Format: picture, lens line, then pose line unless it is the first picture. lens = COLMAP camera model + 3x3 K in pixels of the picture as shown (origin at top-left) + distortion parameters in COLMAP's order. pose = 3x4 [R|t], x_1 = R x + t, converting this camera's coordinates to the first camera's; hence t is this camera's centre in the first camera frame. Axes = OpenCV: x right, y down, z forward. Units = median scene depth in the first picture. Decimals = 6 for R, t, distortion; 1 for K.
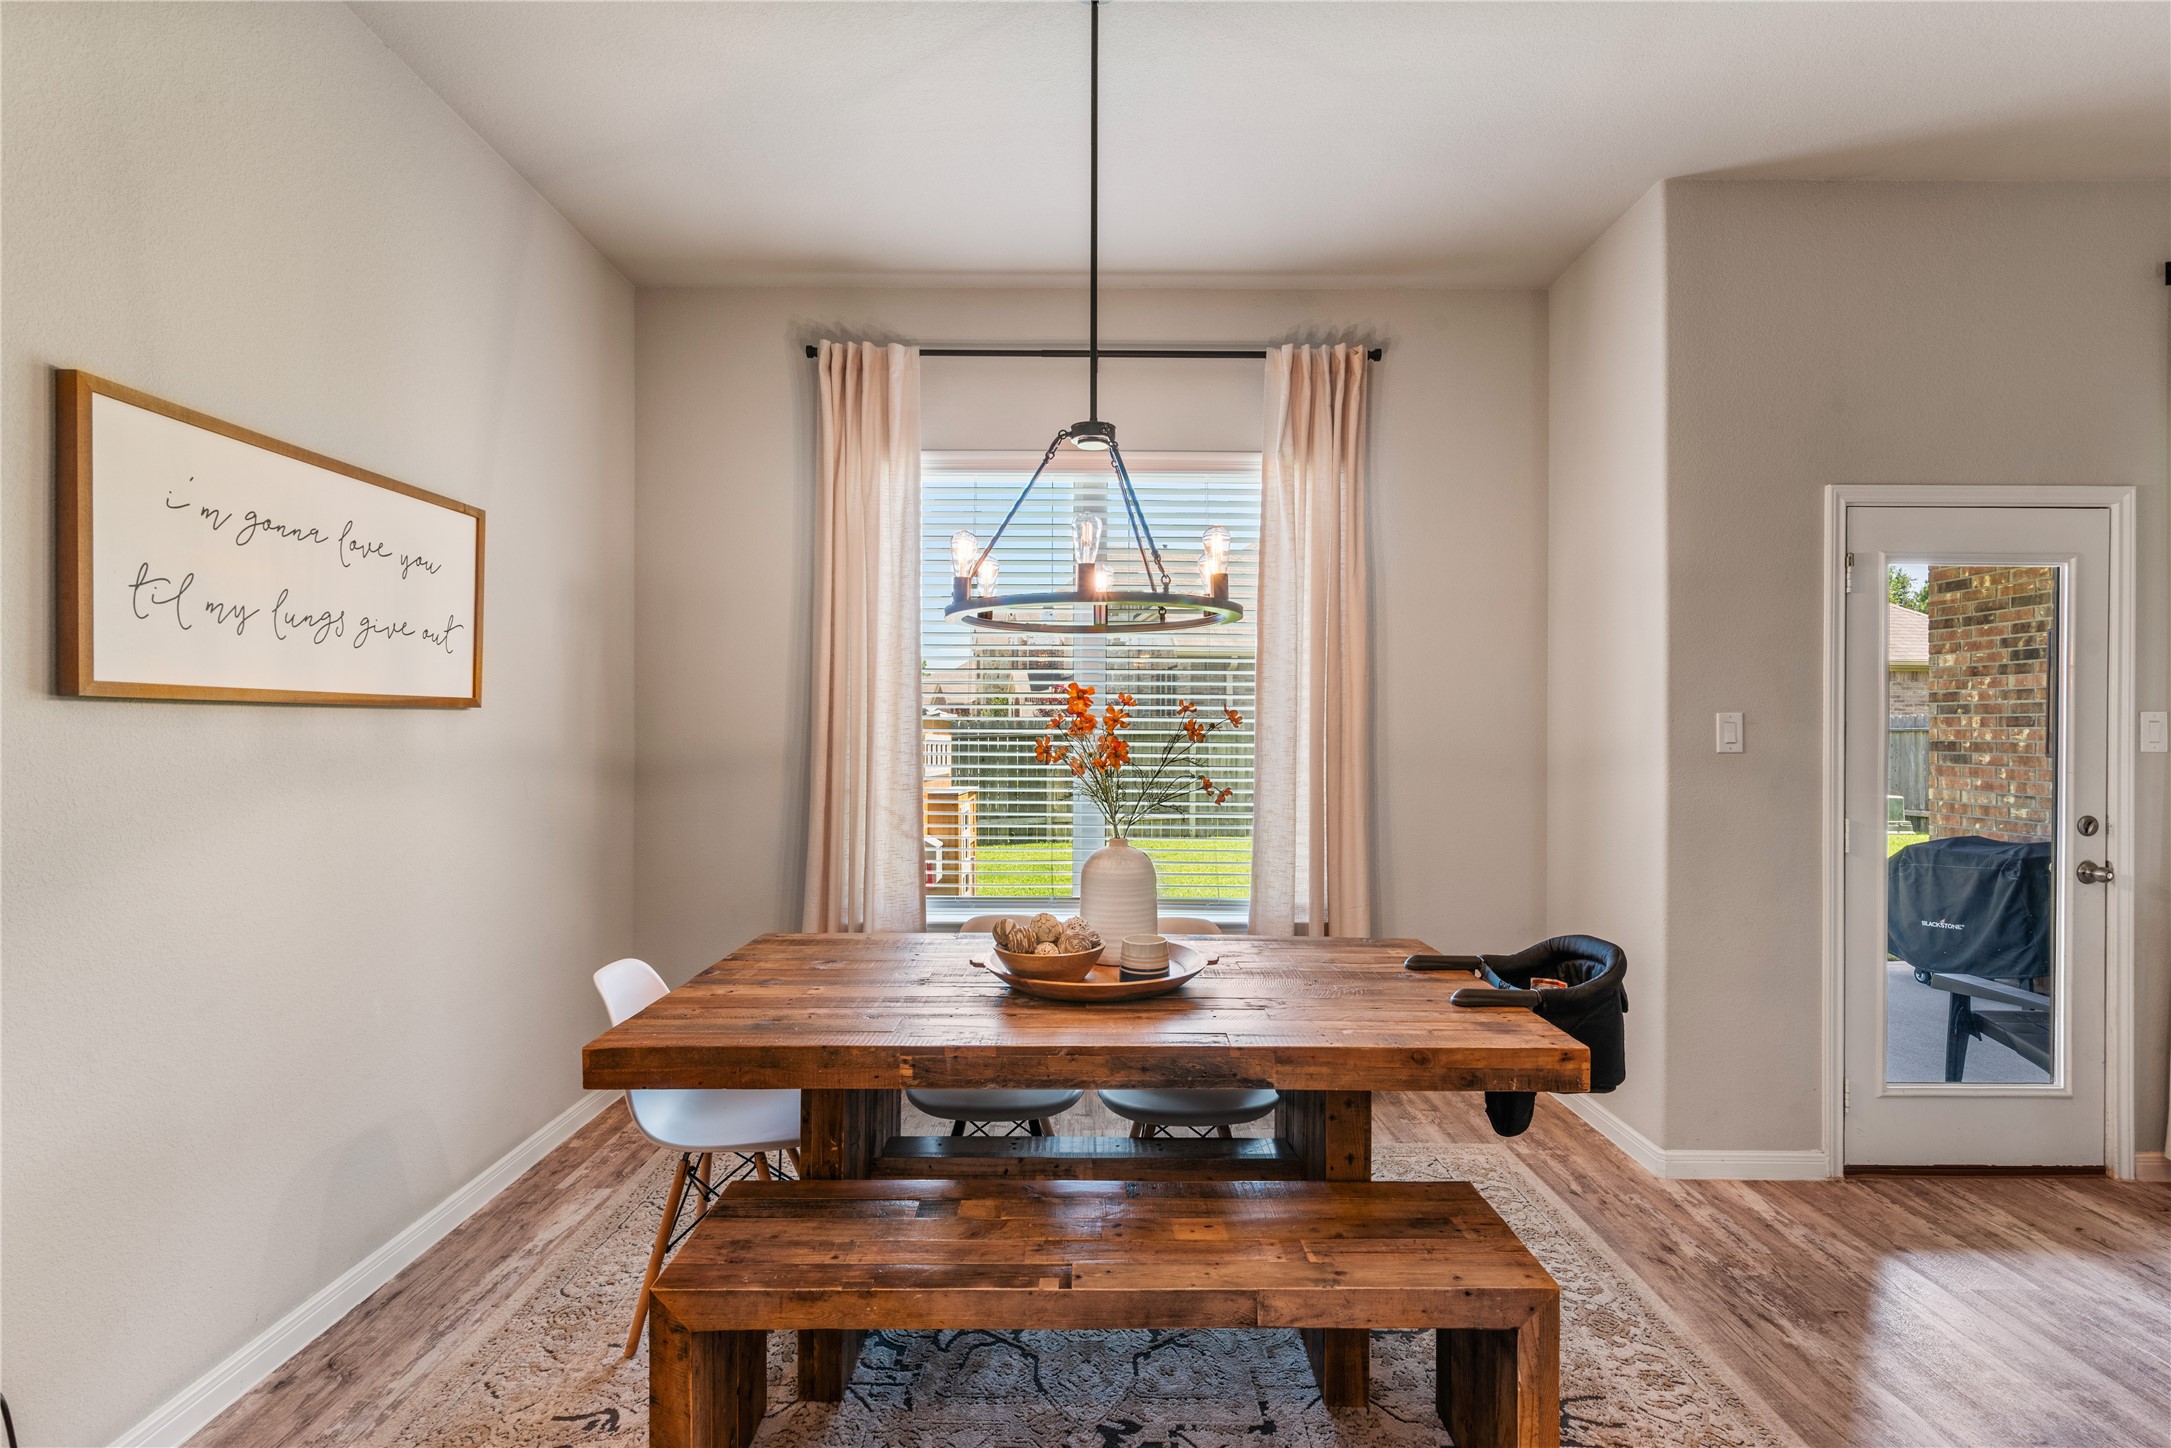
lens RADIAL K [[1012.9, 0, 1085.5], [0, 1012.9, 724.0], [0, 0, 1]] dist [-0.000550, 0.000091]
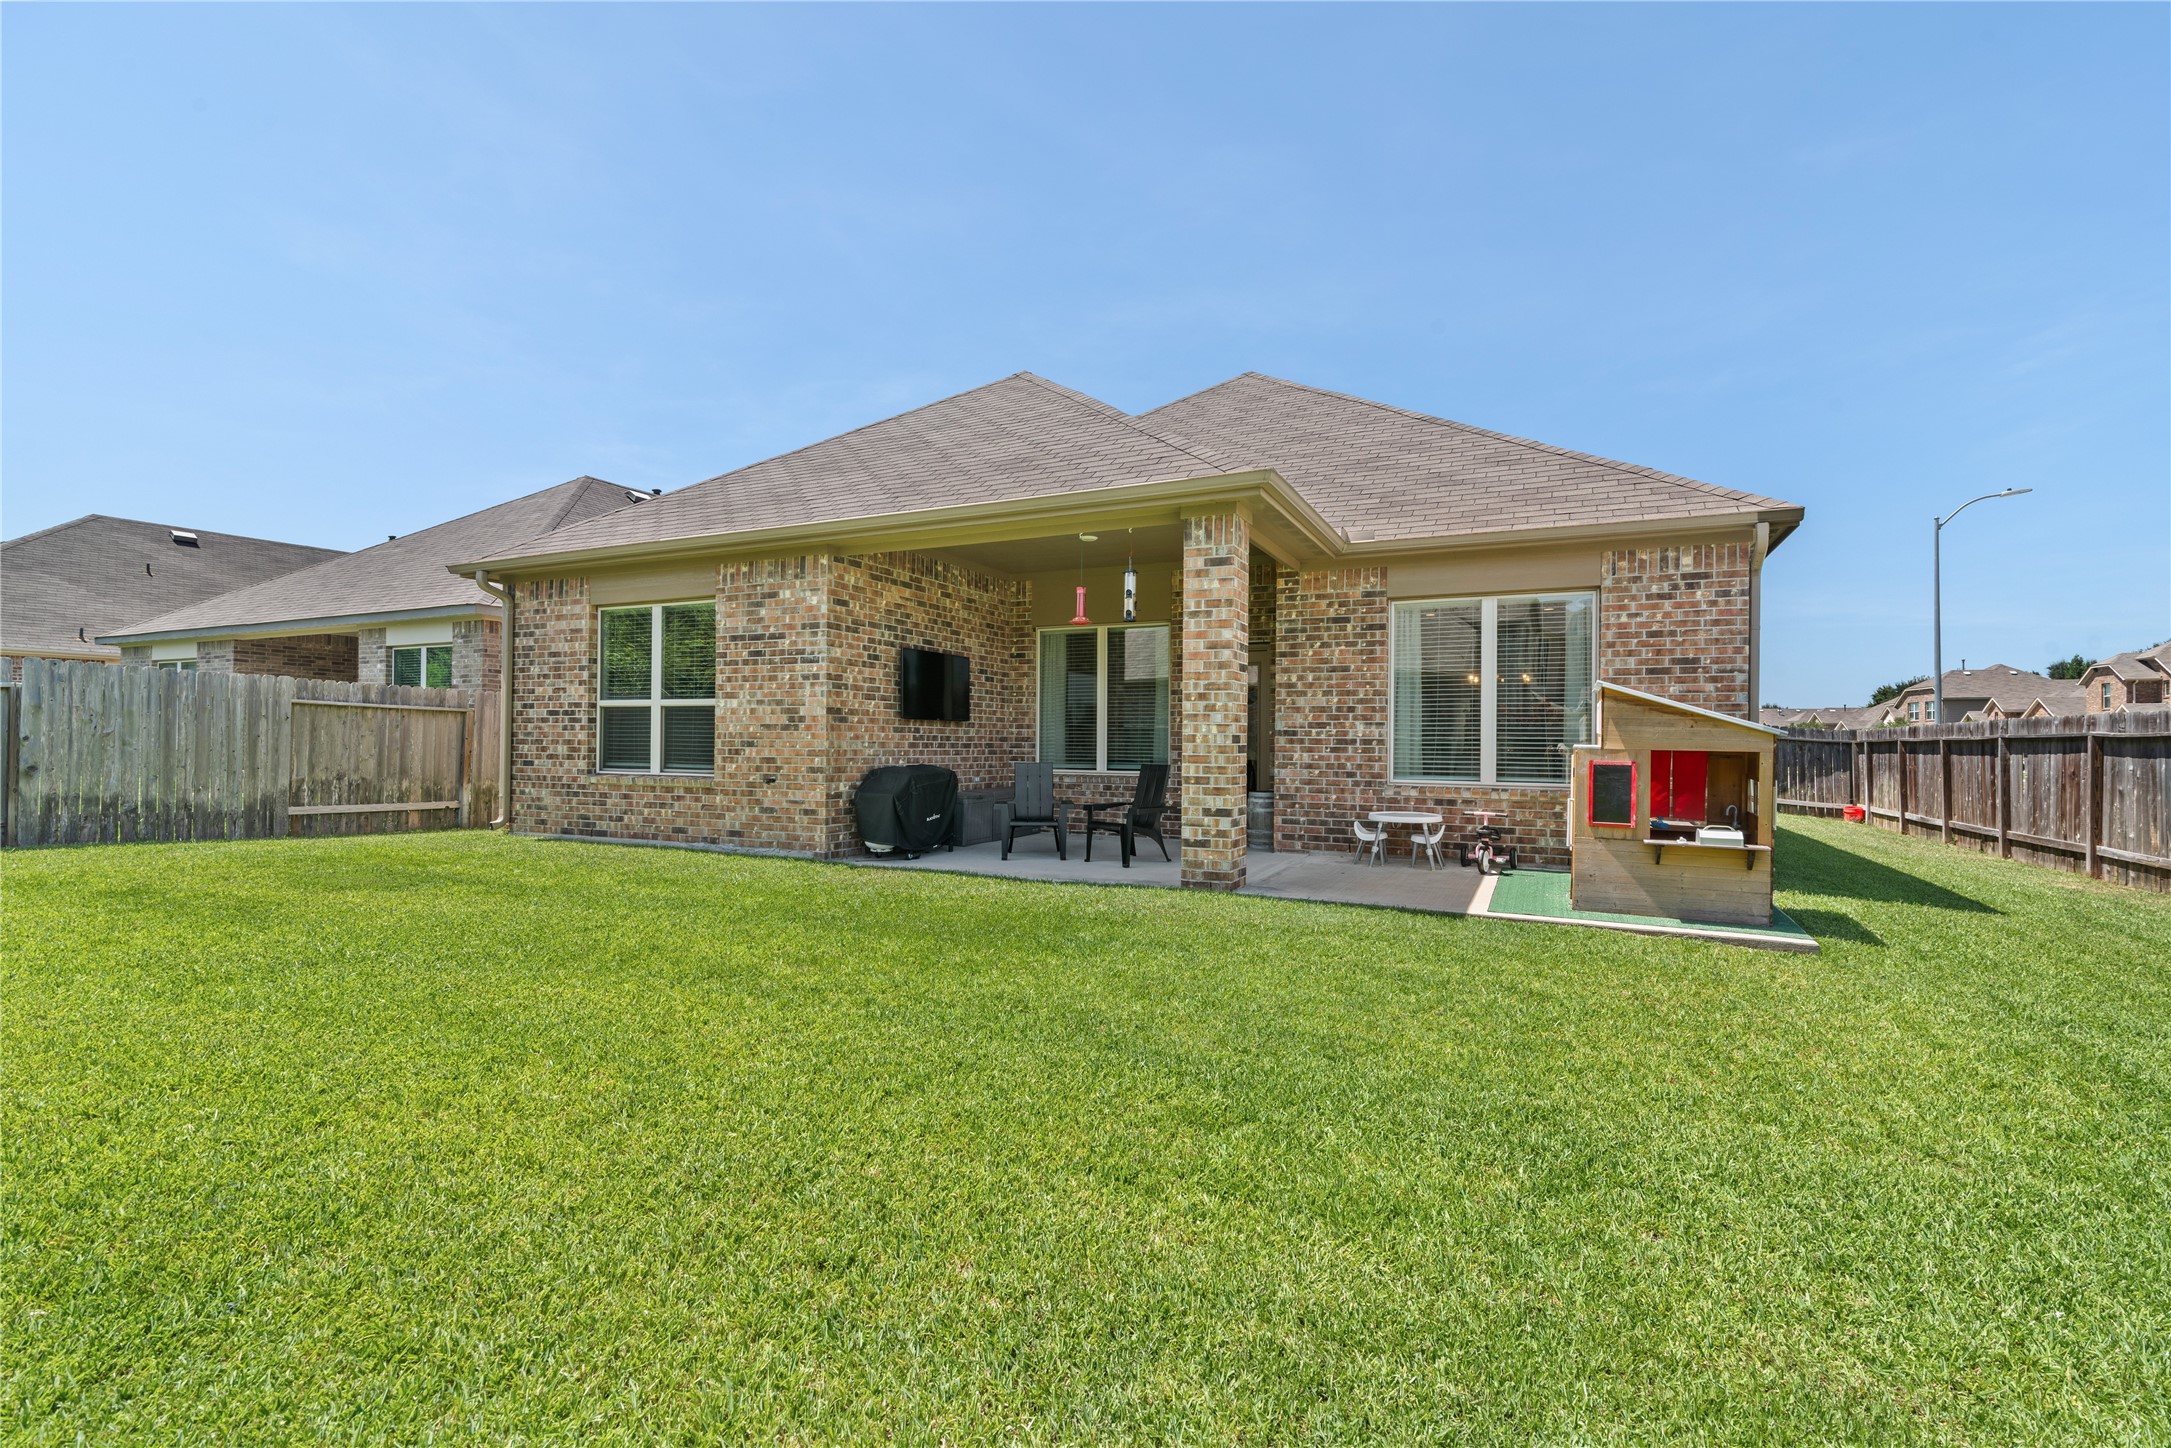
lens RADIAL K [[987.5, 0, 1090.3], [0, 987.5, 744.3], [0, 0, 1]] dist [0.013193, -0.000191]
pose [[-0.903963, -0.009931, 0.427495, -0.092485], [-0.011301, 0.999936, -0.000669, 0.069751], [-0.427461, -0.005436, -0.904017, 2.228716]]
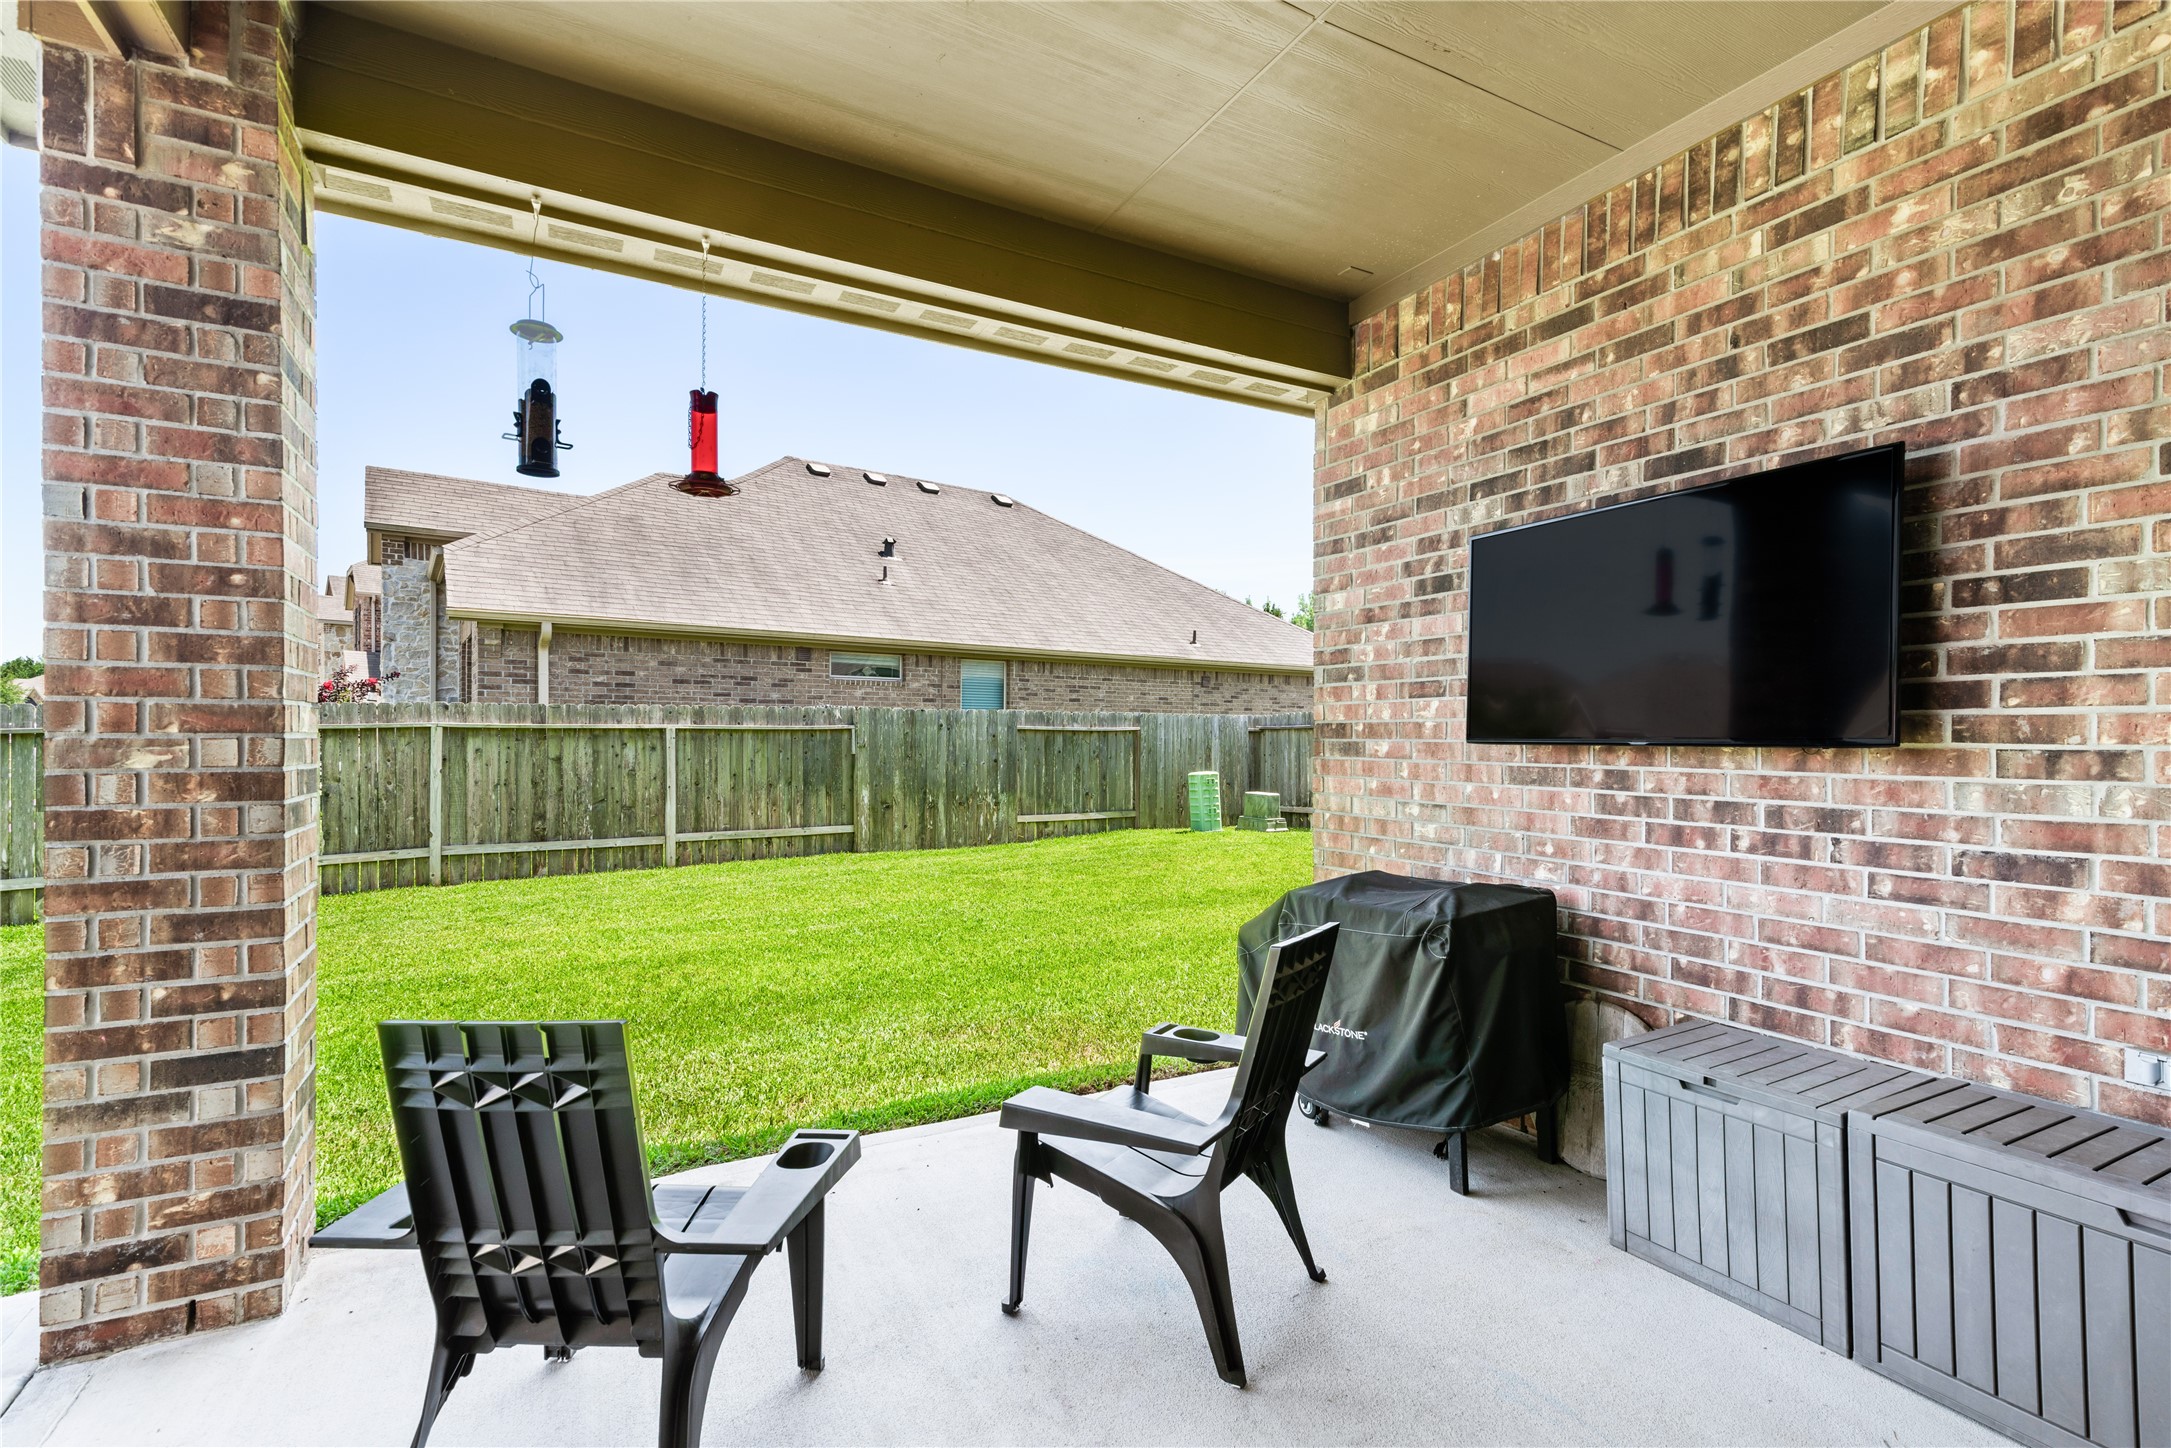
lens RADIAL K [[987.5, 0, 1090.3], [0, 987.5, 744.3], [0, 0, 1]] dist [0.013193, -0.000191]
pose [[0.881520, -0.004656, 0.472125, 0.418834], [-0.001287, 0.999924, 0.012263, 0.024411], [-0.472146, -0.011418, 0.881447, 0.524095]]
